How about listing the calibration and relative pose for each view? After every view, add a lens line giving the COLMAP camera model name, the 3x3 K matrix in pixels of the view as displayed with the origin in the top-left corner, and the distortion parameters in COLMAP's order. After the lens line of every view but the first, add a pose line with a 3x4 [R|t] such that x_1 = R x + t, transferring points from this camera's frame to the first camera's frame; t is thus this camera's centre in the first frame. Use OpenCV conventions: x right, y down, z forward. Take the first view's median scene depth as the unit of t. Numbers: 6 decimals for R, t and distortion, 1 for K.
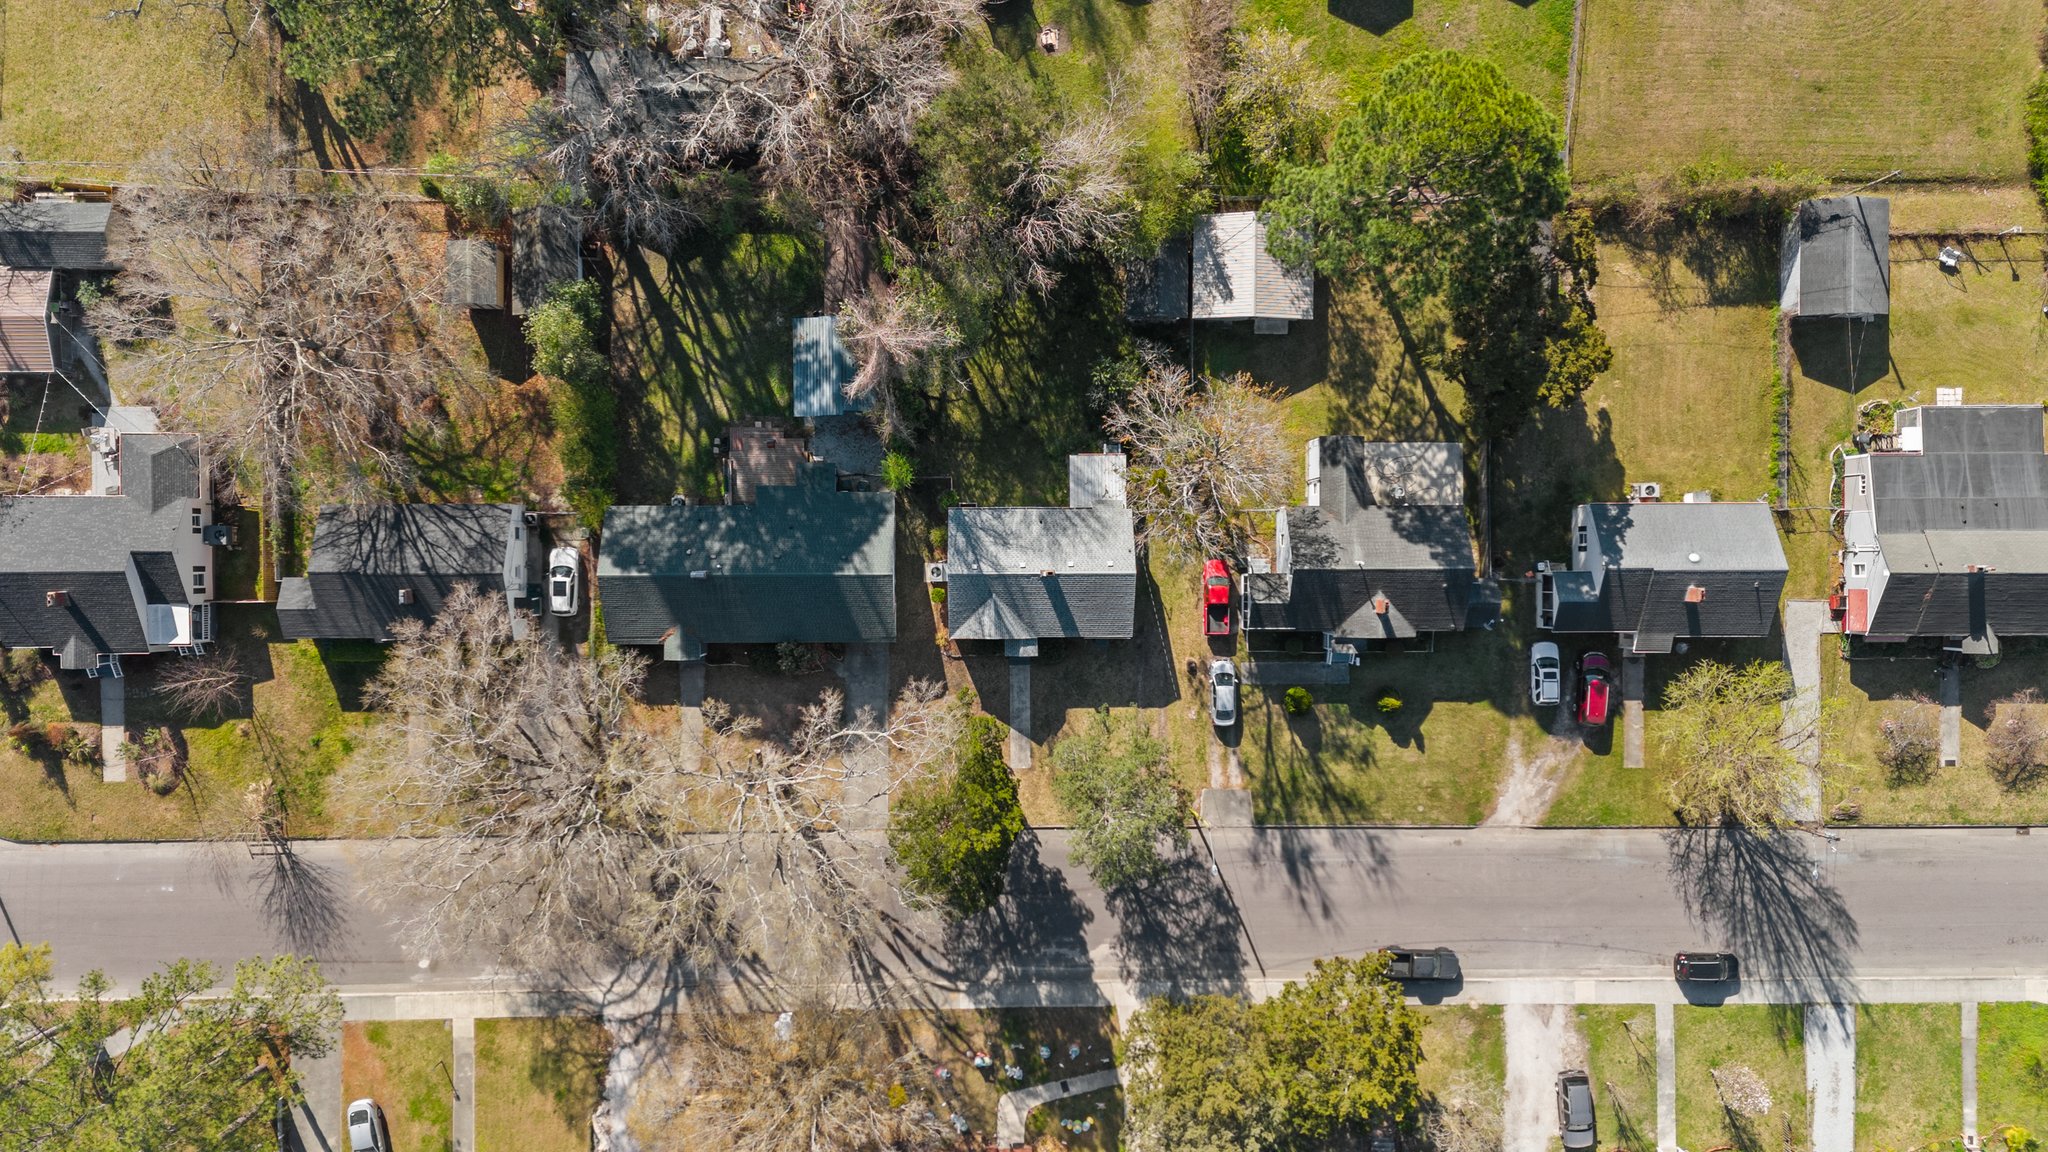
lens RADIAL K [[1559.7, 0, 1024.0], [0, 1559.7, 576.0], [0, 0, 1]] dist [0.051646, -0.006962]
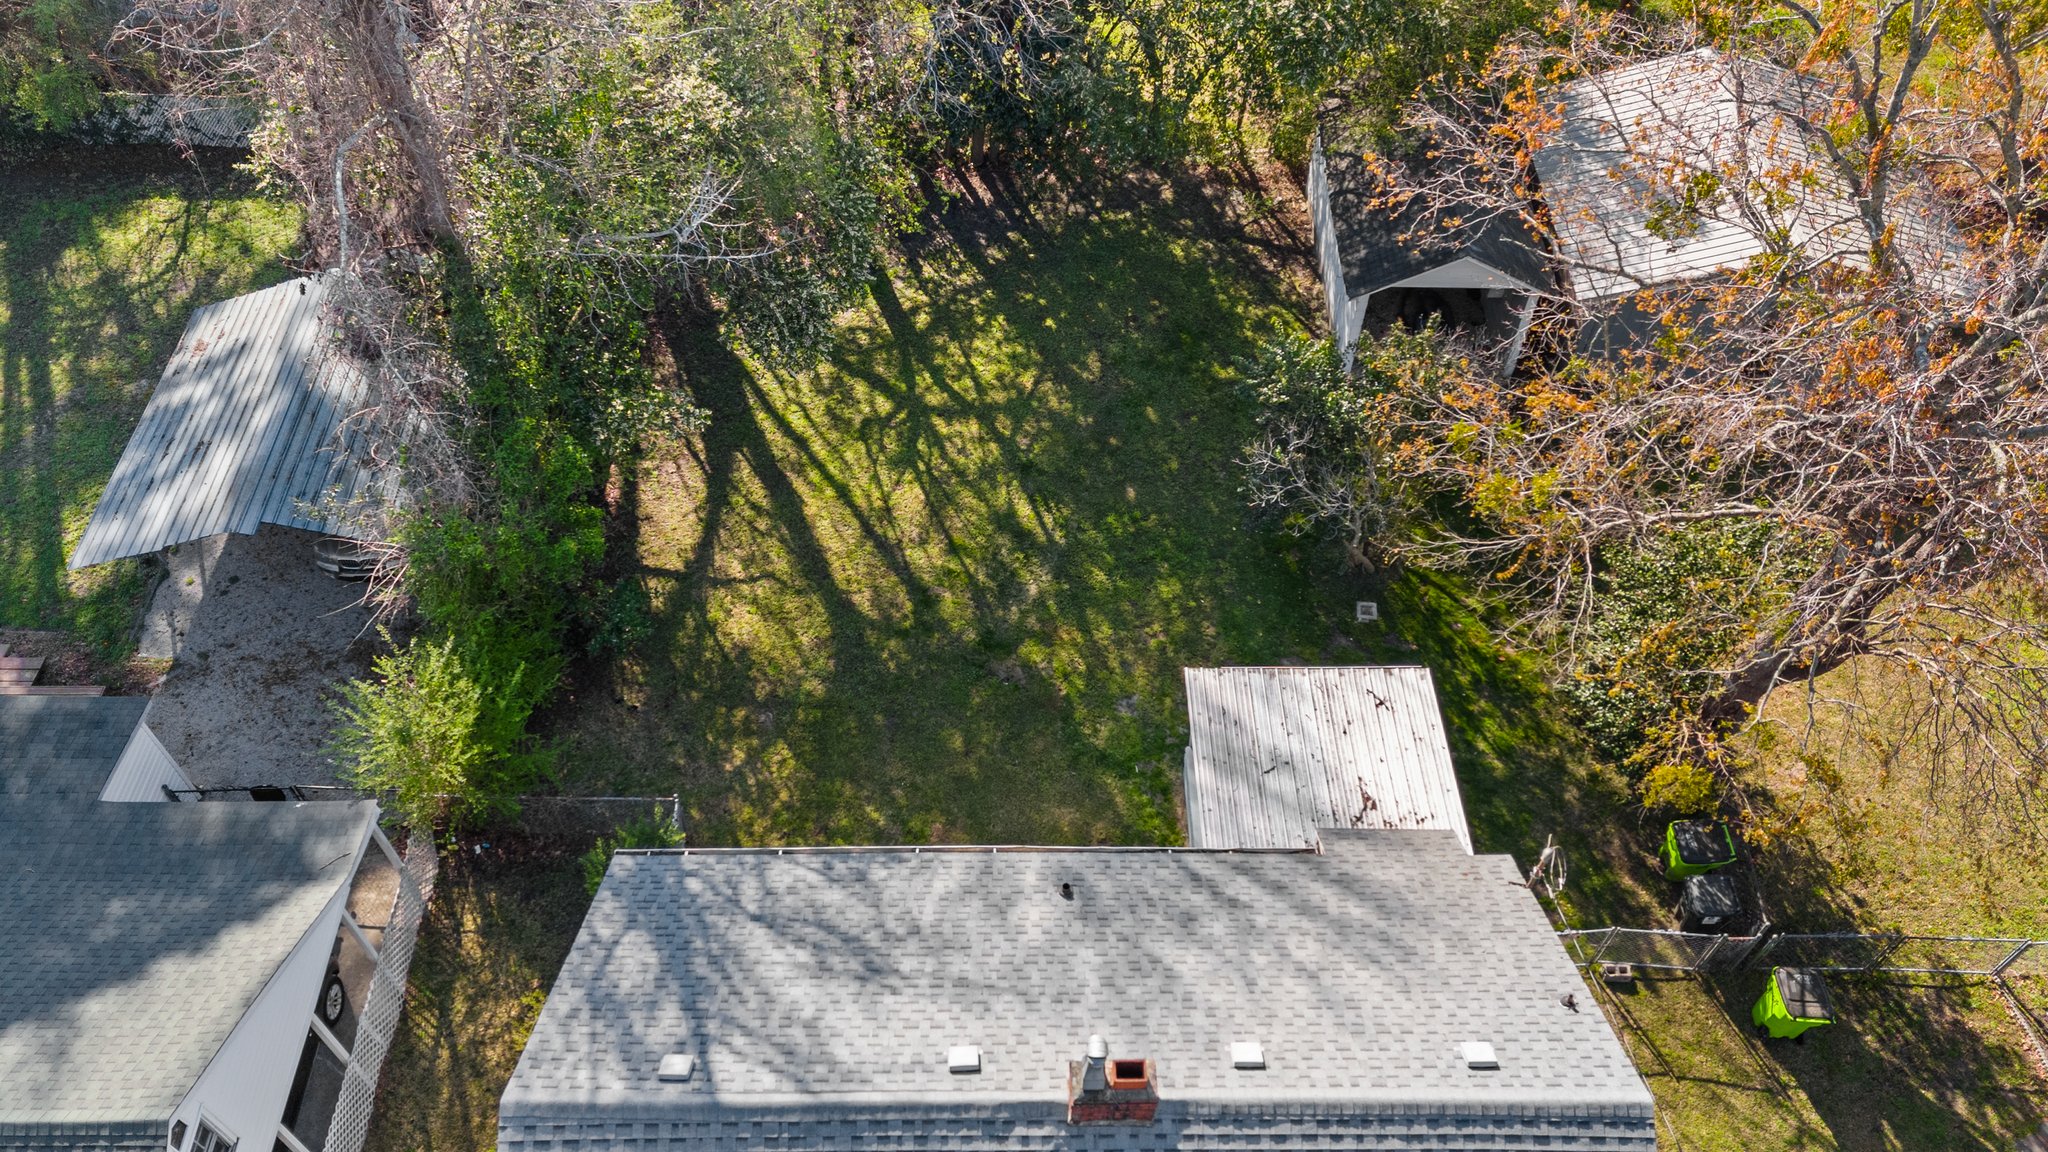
lens RADIAL K [[1559.7, 0, 1024.0], [0, 1559.7, 576.0], [0, 0, 1]] dist [0.051646, -0.006962]
pose [[0.999705, -0.017784, -0.016527, 0.009347], [0.003935, 0.790421, -0.612552, 0.053162], [0.023957, 0.612306, 0.790258, 0.788554]]
